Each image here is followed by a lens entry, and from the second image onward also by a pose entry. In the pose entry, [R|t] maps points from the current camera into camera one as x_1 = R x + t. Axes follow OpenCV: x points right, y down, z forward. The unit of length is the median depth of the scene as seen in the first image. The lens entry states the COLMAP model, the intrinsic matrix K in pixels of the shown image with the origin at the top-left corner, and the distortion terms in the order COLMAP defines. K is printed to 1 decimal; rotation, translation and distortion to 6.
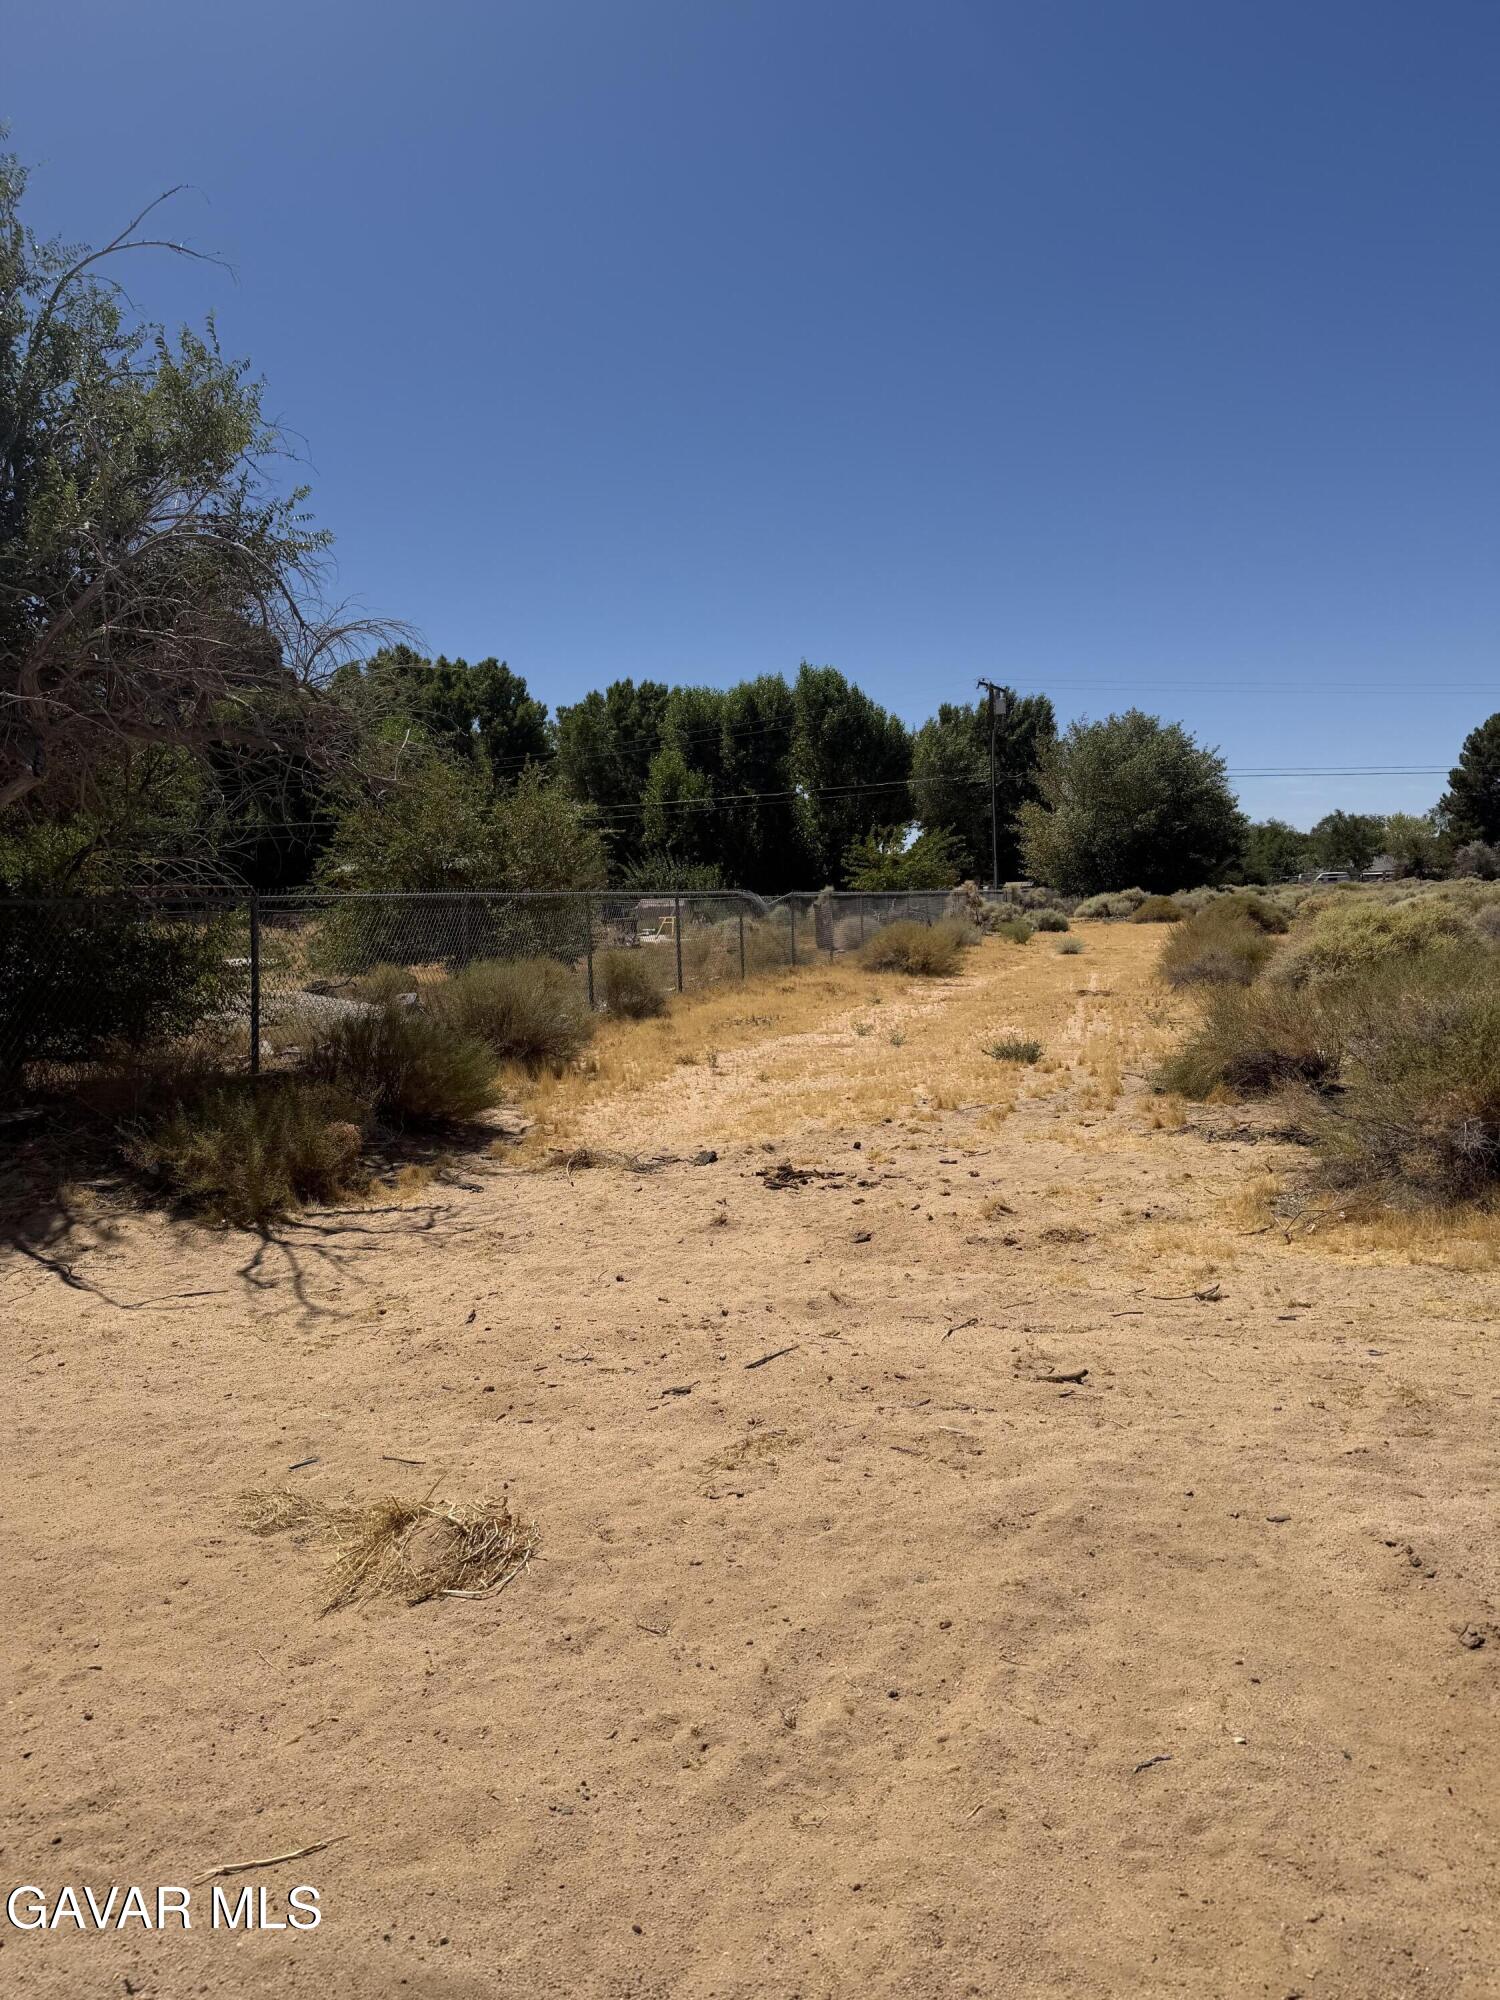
lens RADIAL K [[1396.0, 0, 757.9], [0, 1396.0, 1022.3], [0, 0, 1]] dist [0.099958, -0.136404]
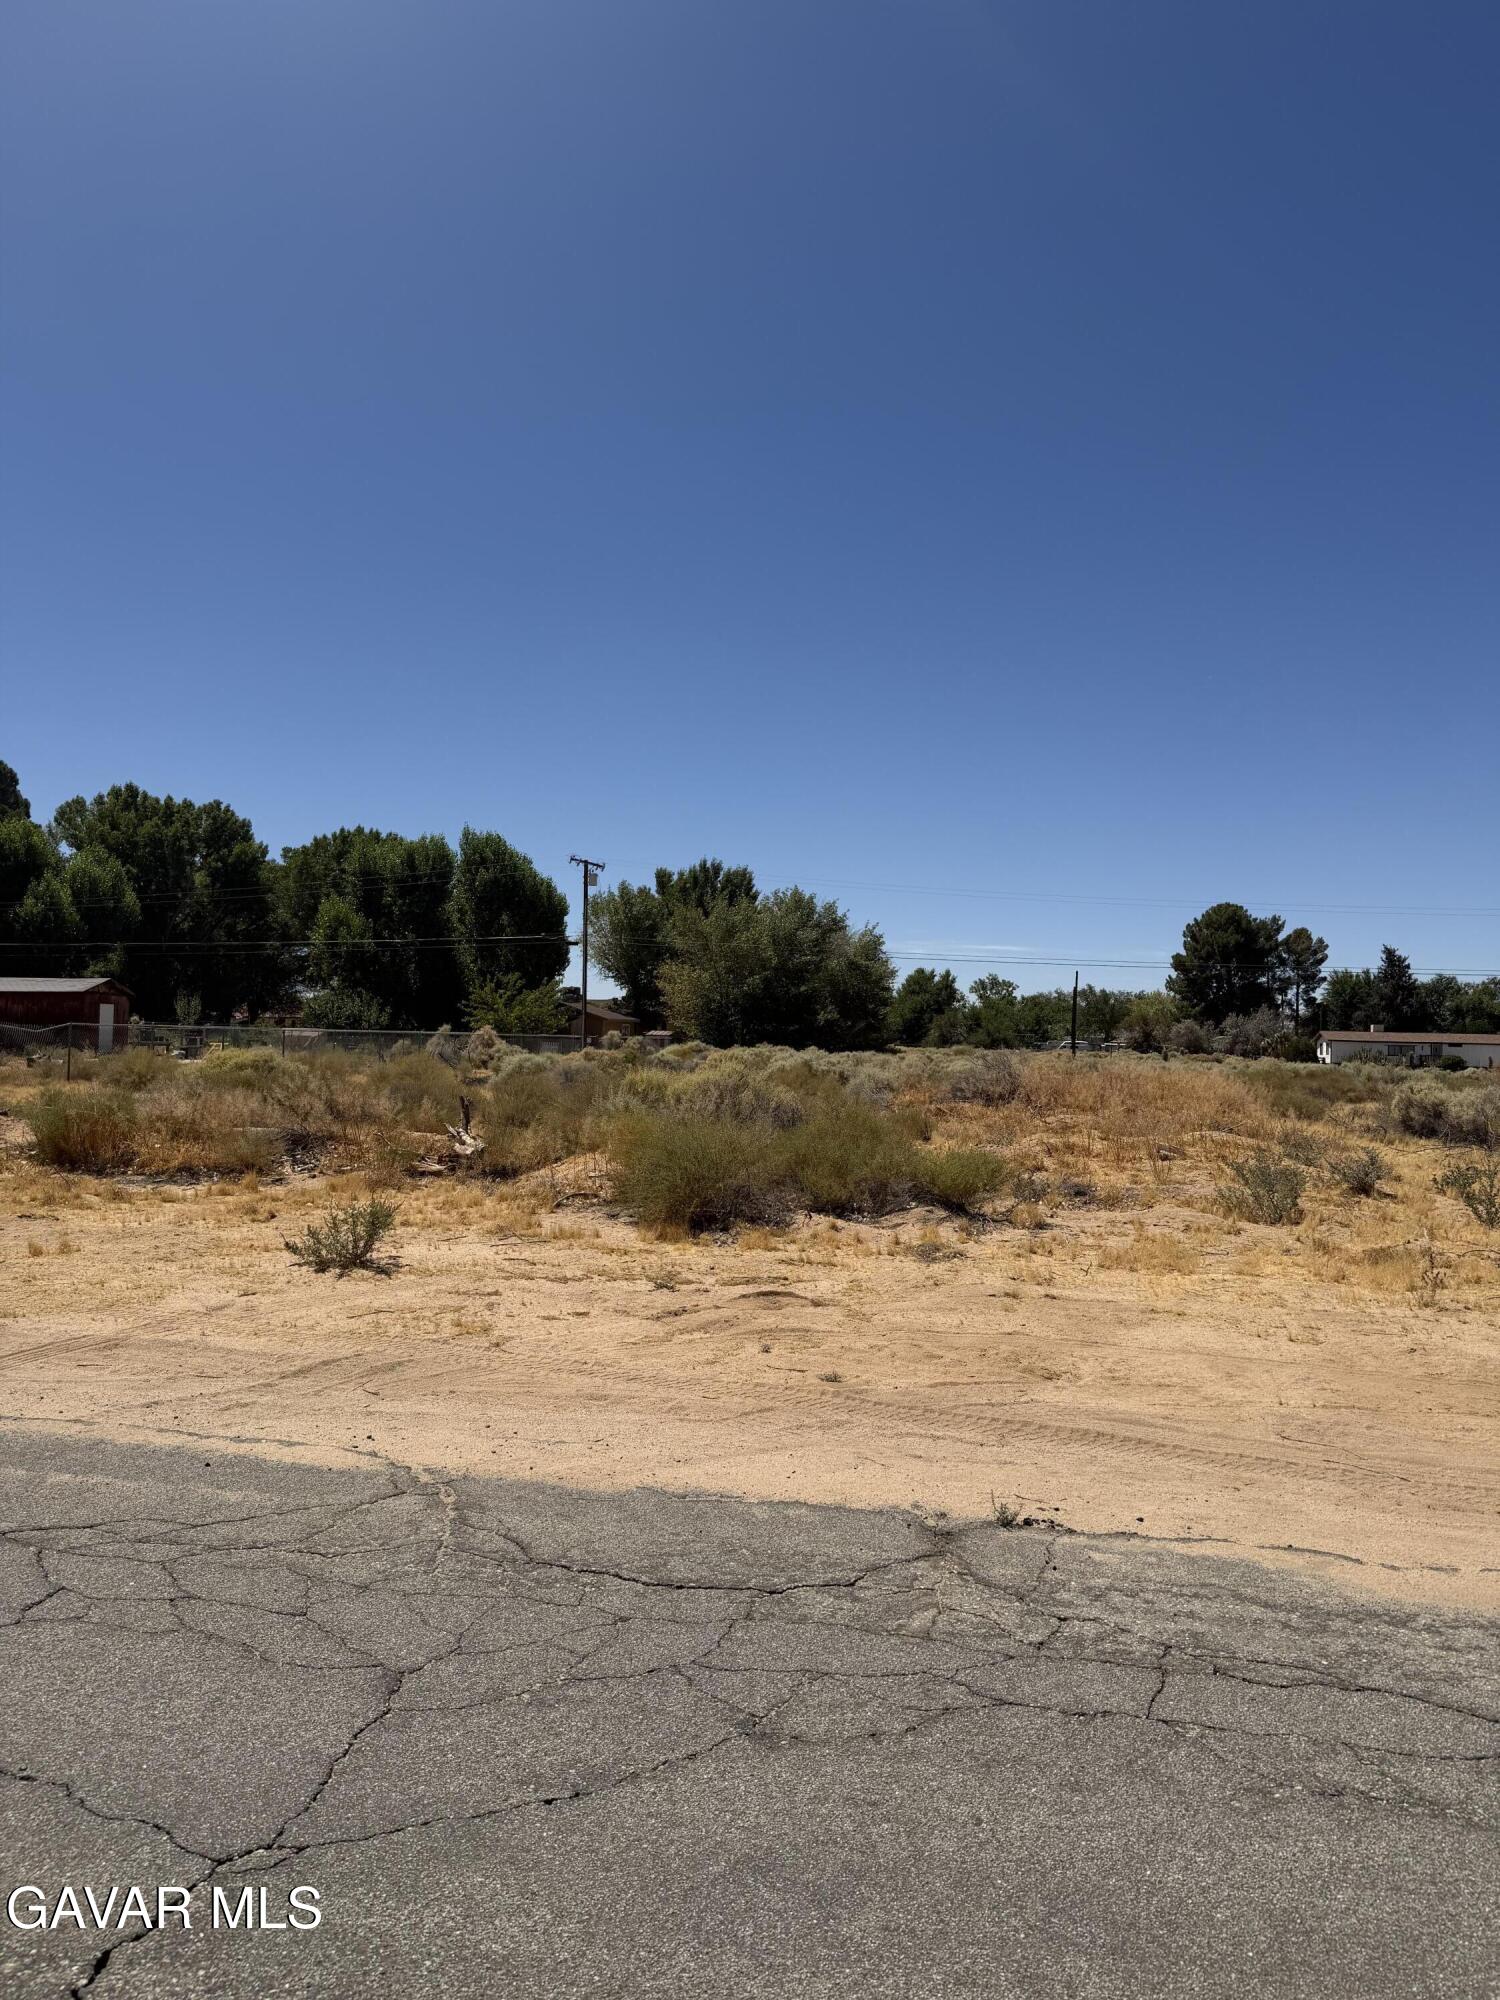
lens RADIAL K [[1396.0, 0, 756.1], [0, 1396.0, 1009.7], [0, 0, 1]] dist [0.099958, -0.136404]
pose [[0.995465, 0.055094, 0.077552, 0.860172], [-0.046271, 0.992711, -0.111286, 0.021792], [-0.083118, 0.107193, 0.990758, -0.573712]]
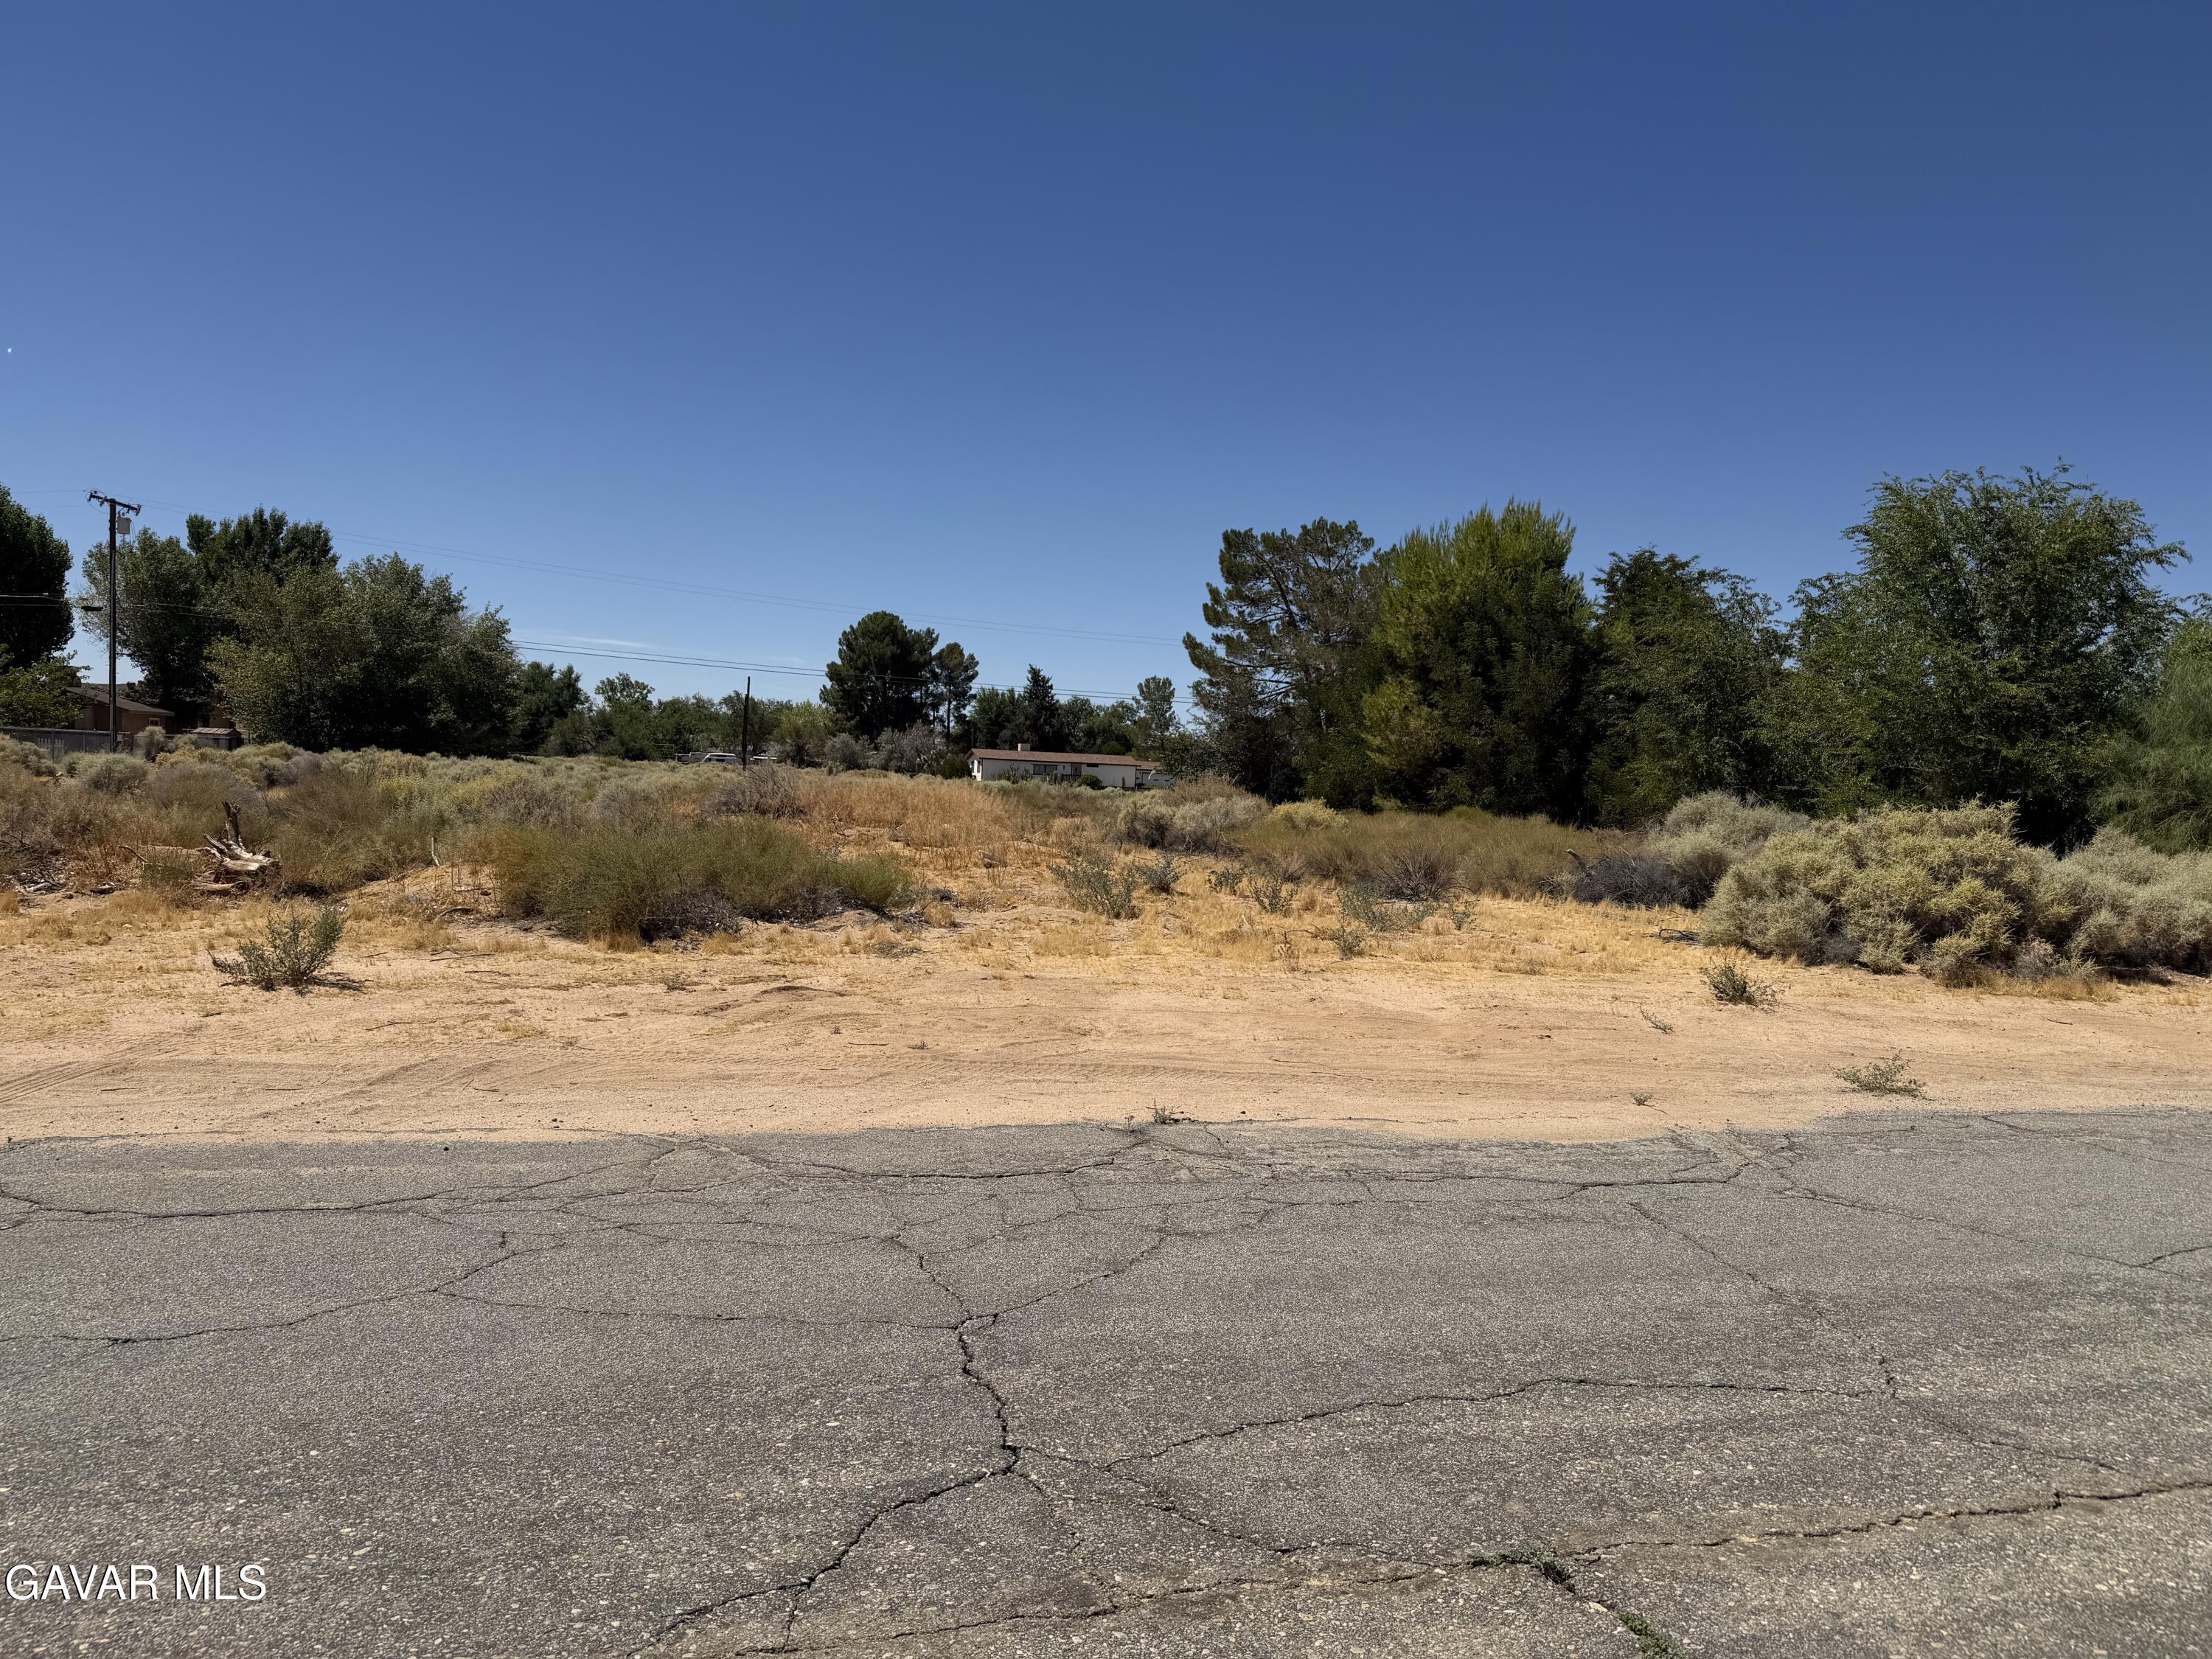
lens RADIAL K [[1543.9, 0, 1113.8], [0, 1543.9, 840.5], [0, 0, 1]] dist [0.099958, -0.136404]
pose [[0.843441, 0.044694, 0.535360, 0.683860], [-0.021005, 0.998515, -0.050268, 0.039581], [-0.536811, 0.031153, 0.843127, -0.628694]]
